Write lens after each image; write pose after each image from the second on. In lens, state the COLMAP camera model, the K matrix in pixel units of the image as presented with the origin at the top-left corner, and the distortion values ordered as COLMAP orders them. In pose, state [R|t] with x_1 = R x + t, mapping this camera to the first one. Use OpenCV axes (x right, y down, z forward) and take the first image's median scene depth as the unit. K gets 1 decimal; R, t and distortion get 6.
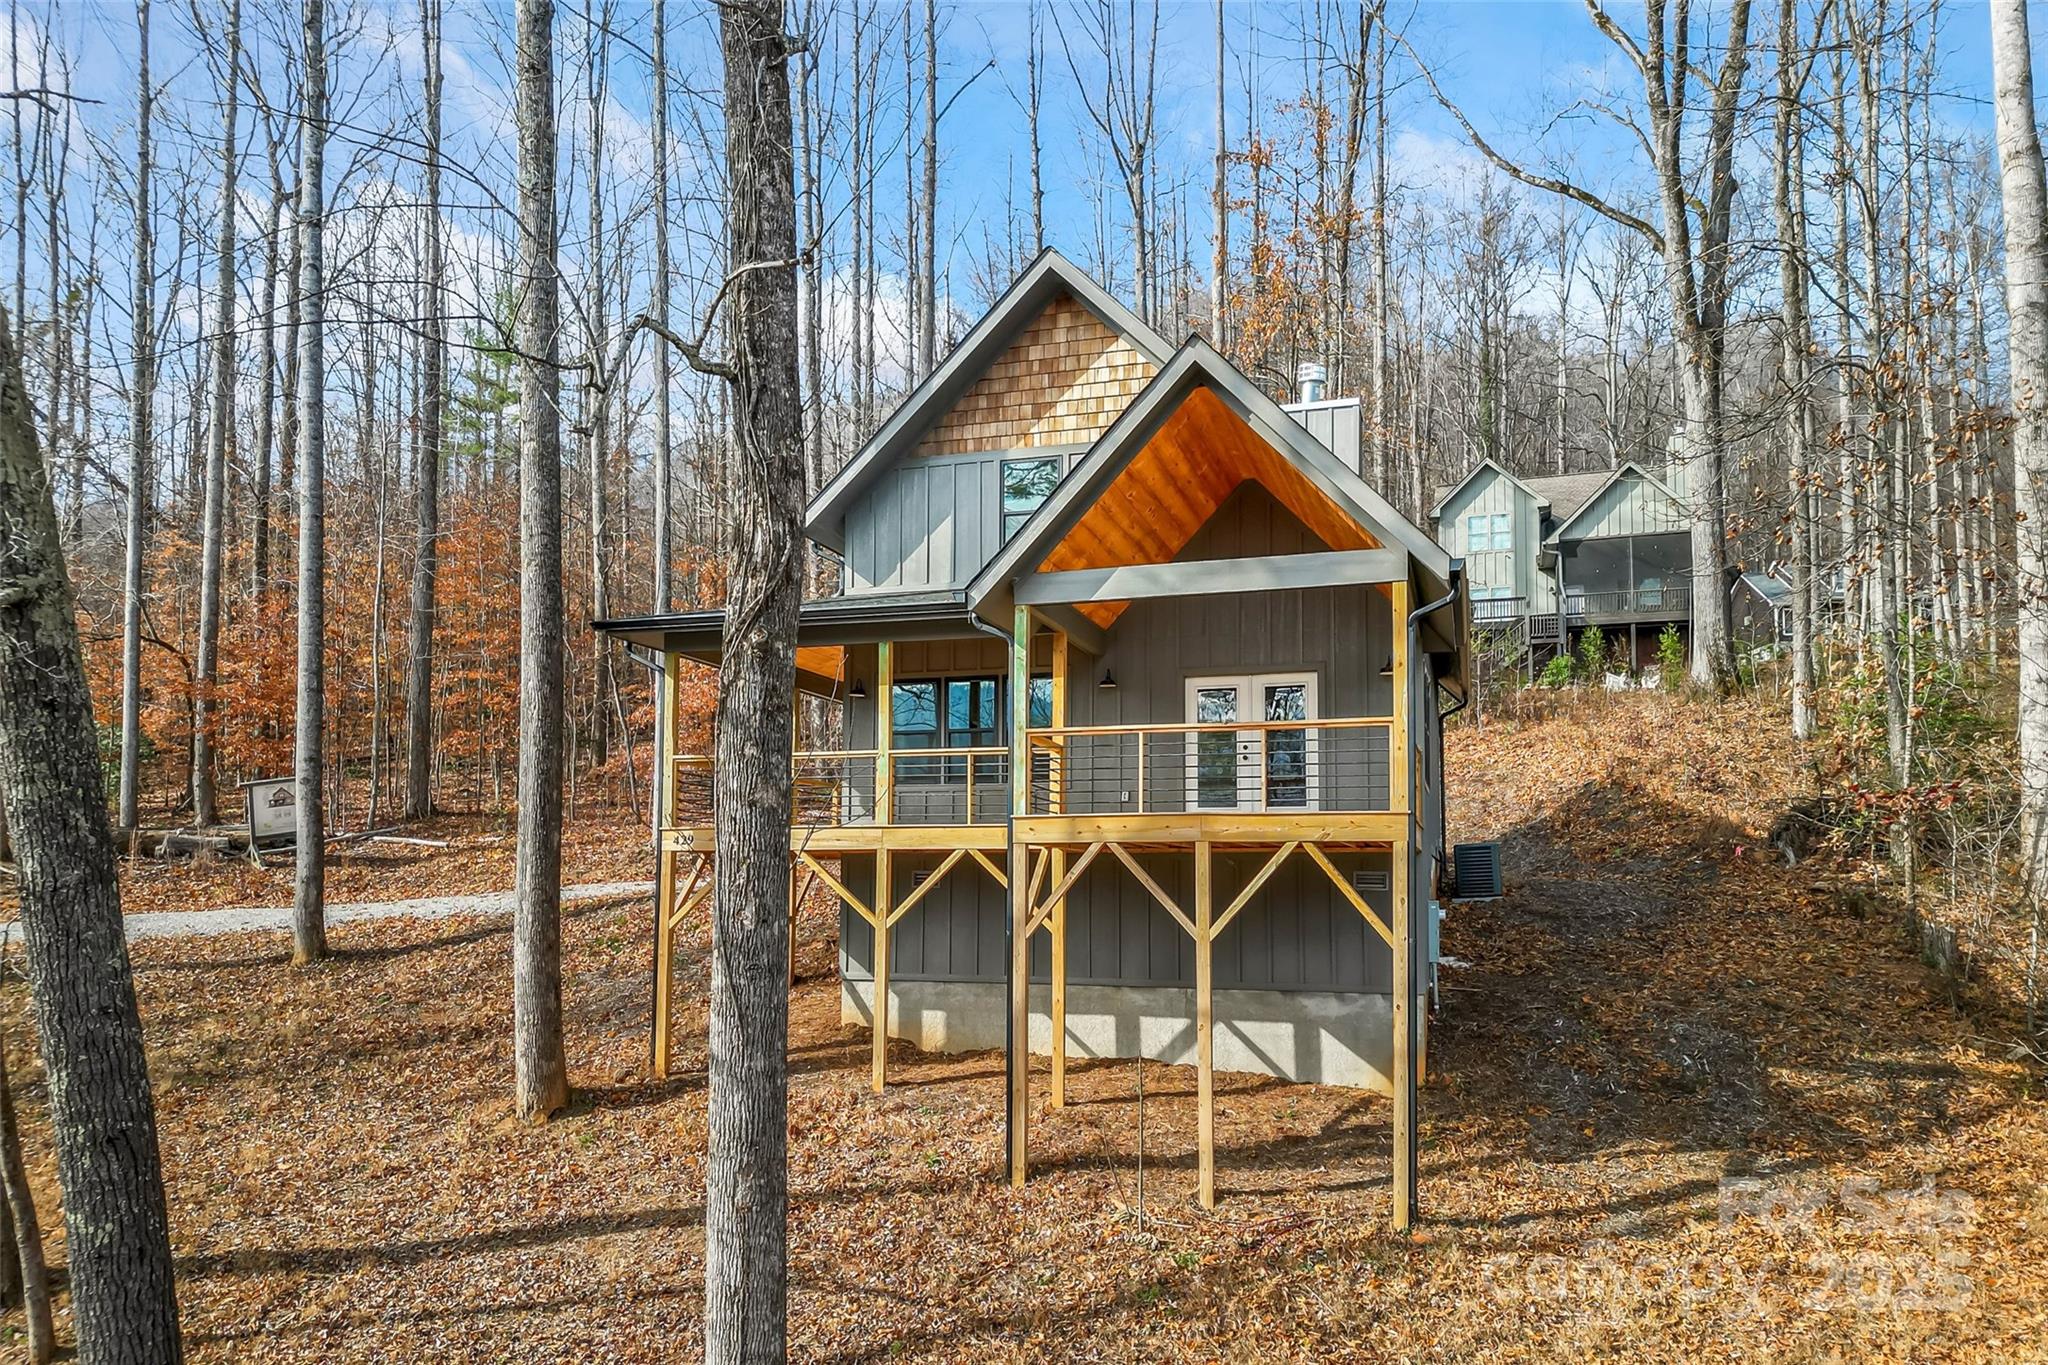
lens RADIAL K [[900.1, 0, 1024.9], [0, 900.1, 698.7], [0, 0, 1]] dist [0.023728, -0.007801]
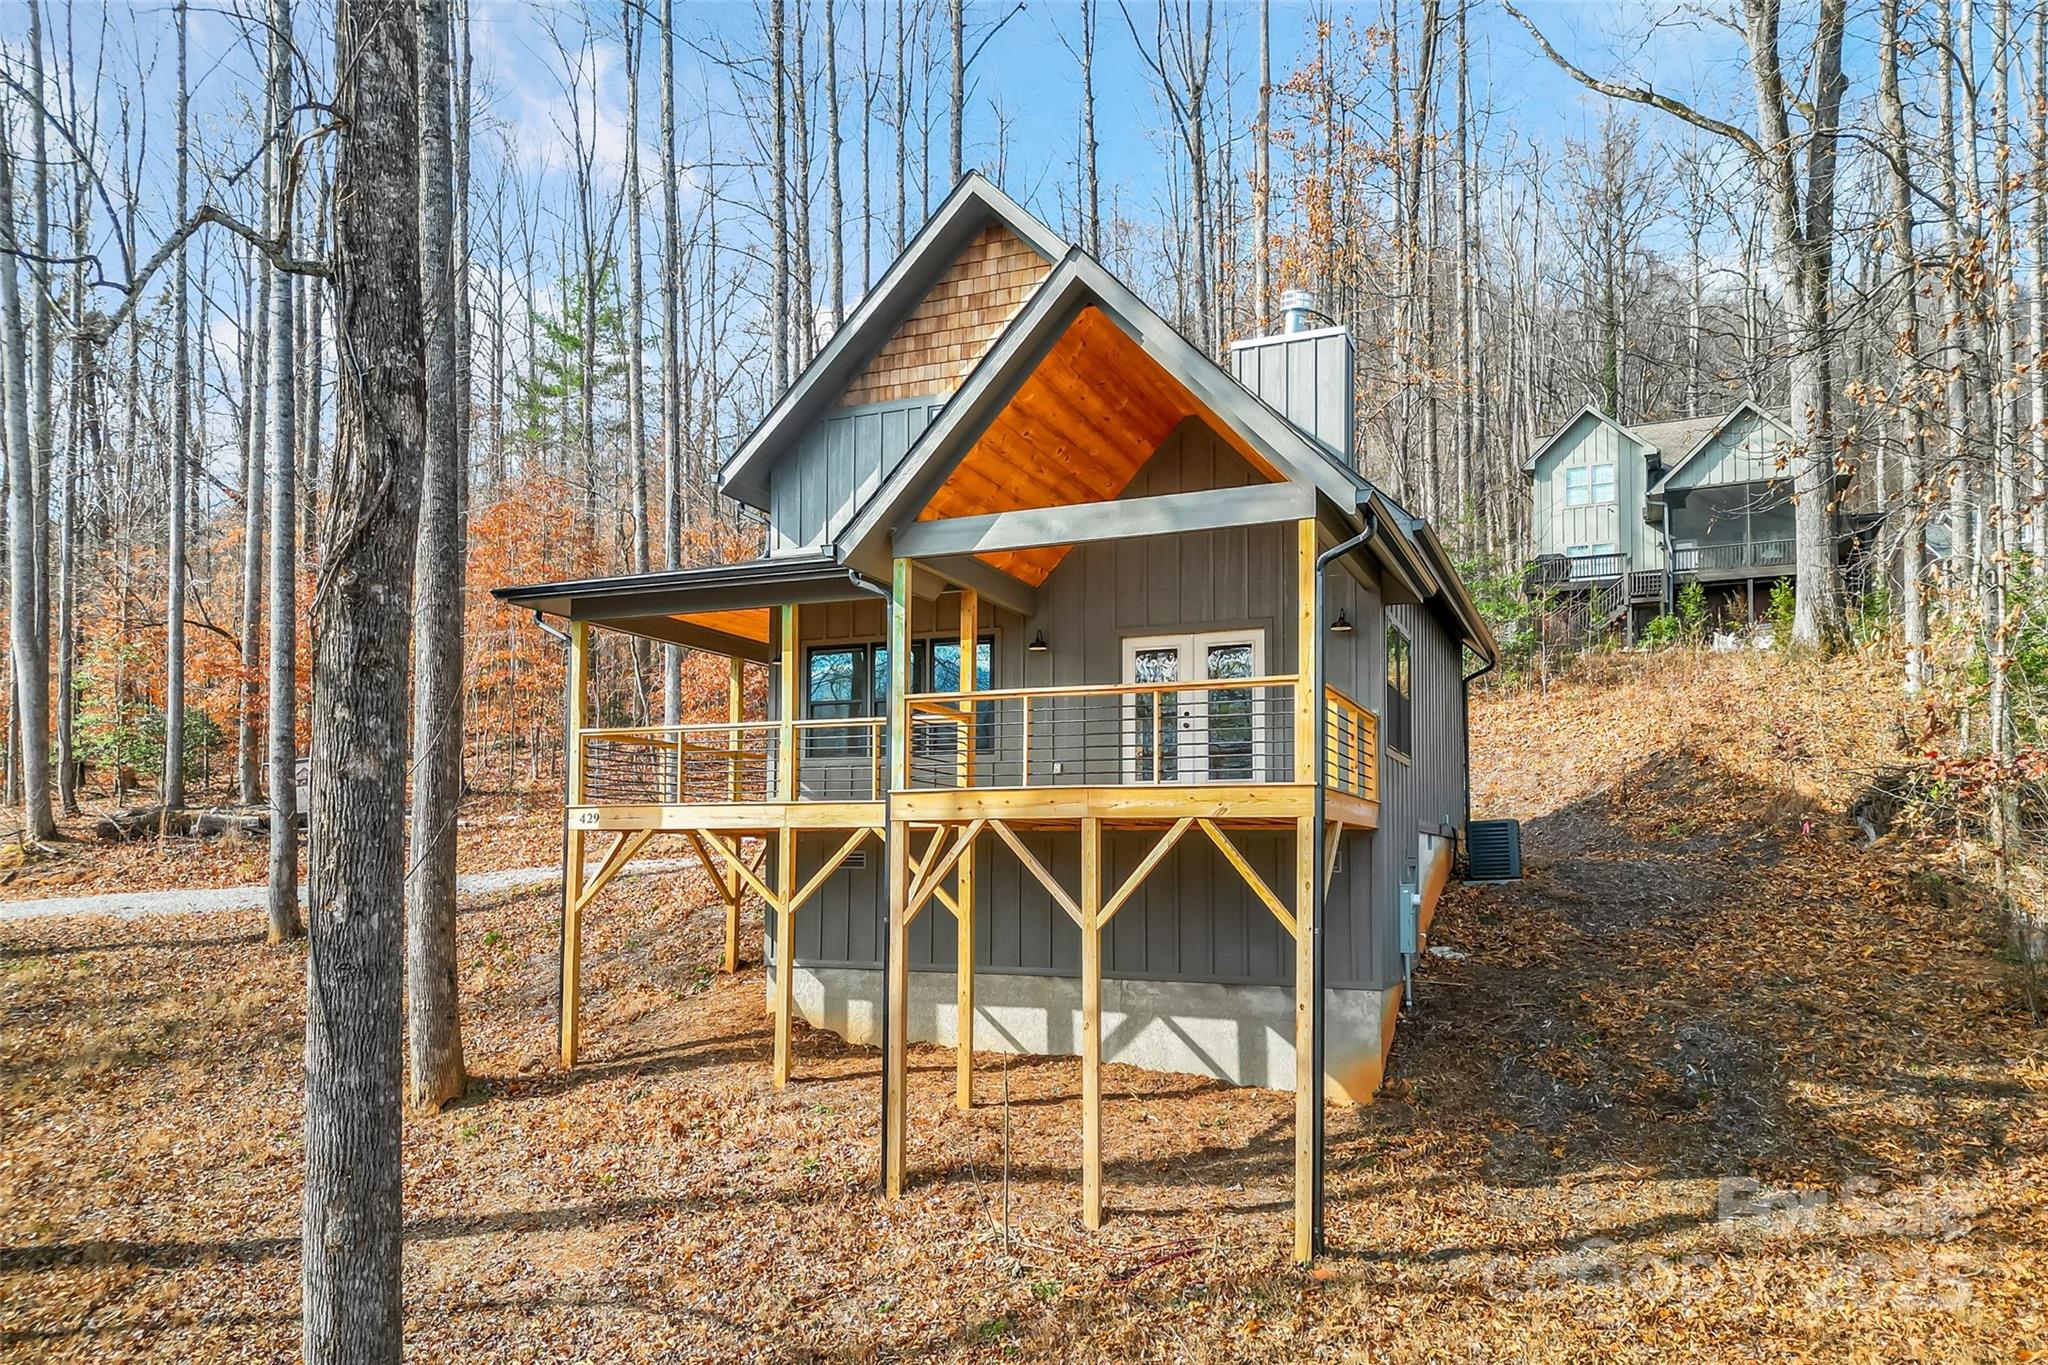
lens RADIAL K [[925.1, 0, 1024.0], [0, 925.1, 682.5], [0, 0, 1]] dist [0.022148, -0.006693]
pose [[0.996792, -0.013773, -0.078842, 0.177600], [0.014592, 0.999845, 0.009812, 0.012675], [0.078695, -0.010931, 0.996839, 0.074008]]
